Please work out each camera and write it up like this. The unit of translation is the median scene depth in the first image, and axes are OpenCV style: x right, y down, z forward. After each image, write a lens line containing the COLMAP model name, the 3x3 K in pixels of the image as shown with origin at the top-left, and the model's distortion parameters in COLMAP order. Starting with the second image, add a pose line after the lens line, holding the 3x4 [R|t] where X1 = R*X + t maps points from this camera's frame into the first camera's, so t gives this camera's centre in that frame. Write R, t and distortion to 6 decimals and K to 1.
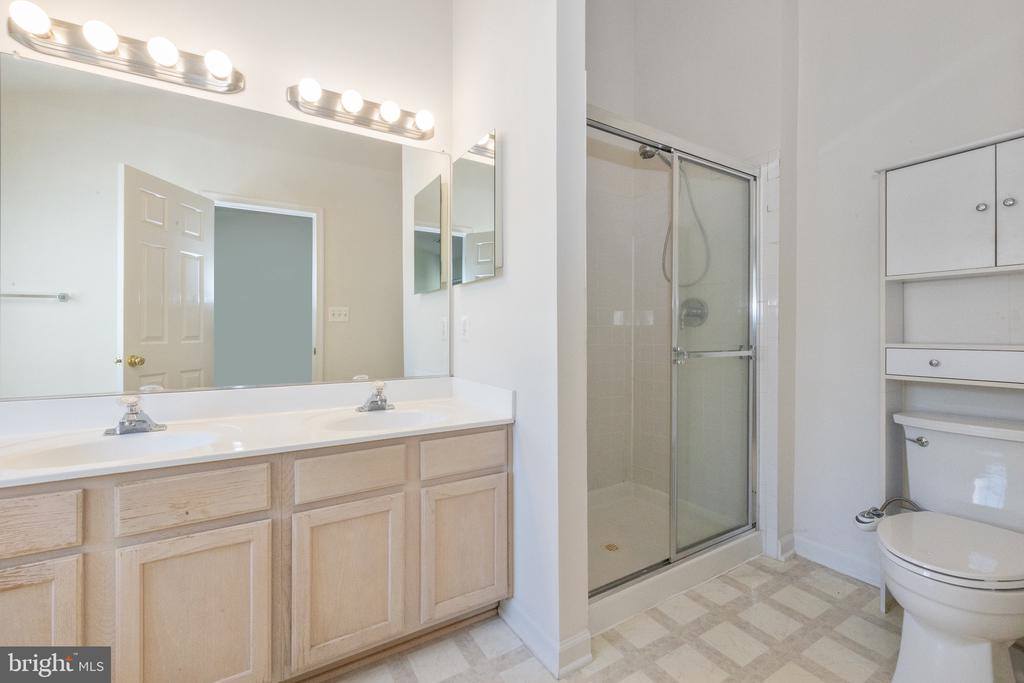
lens RADIAL K [[431.0, 0, 511.2], [0, 431.0, 335.0], [0, 0, 1]] dist [0.002109, 0.000170]
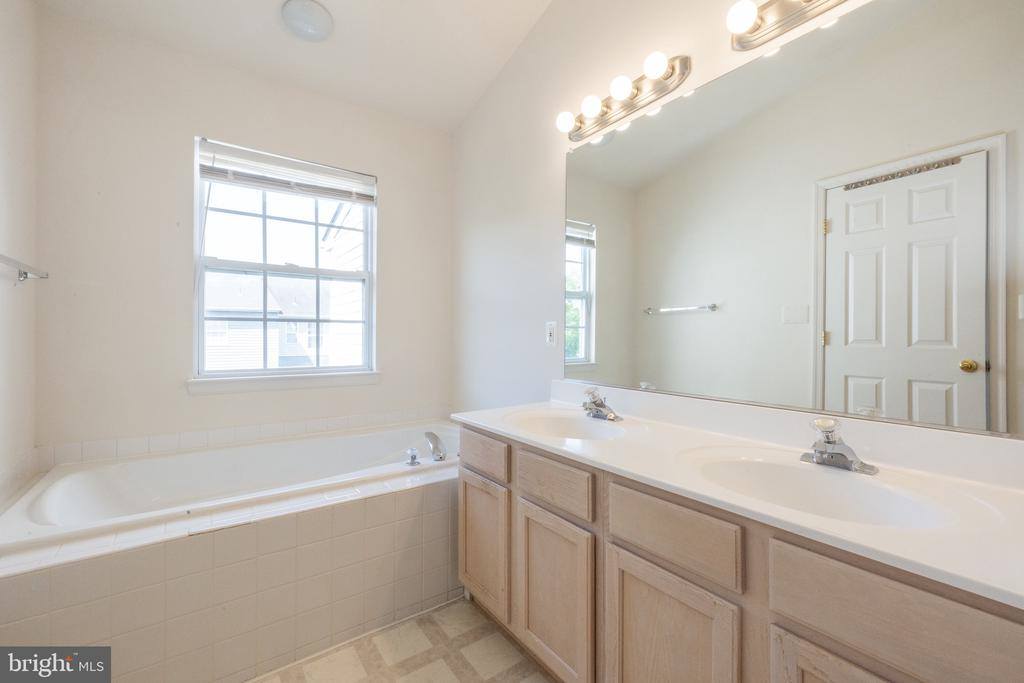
lens RADIAL K [[431.0, 0, 511.2], [0, 431.0, 335.0], [0, 0, 1]] dist [0.002109, 0.000170]
pose [[0.073819, -0.002509, -0.997268, 0.362684], [-0.003980, 0.999988, -0.002810, -0.002761], [0.997264, 0.004177, 0.073809, 0.751619]]
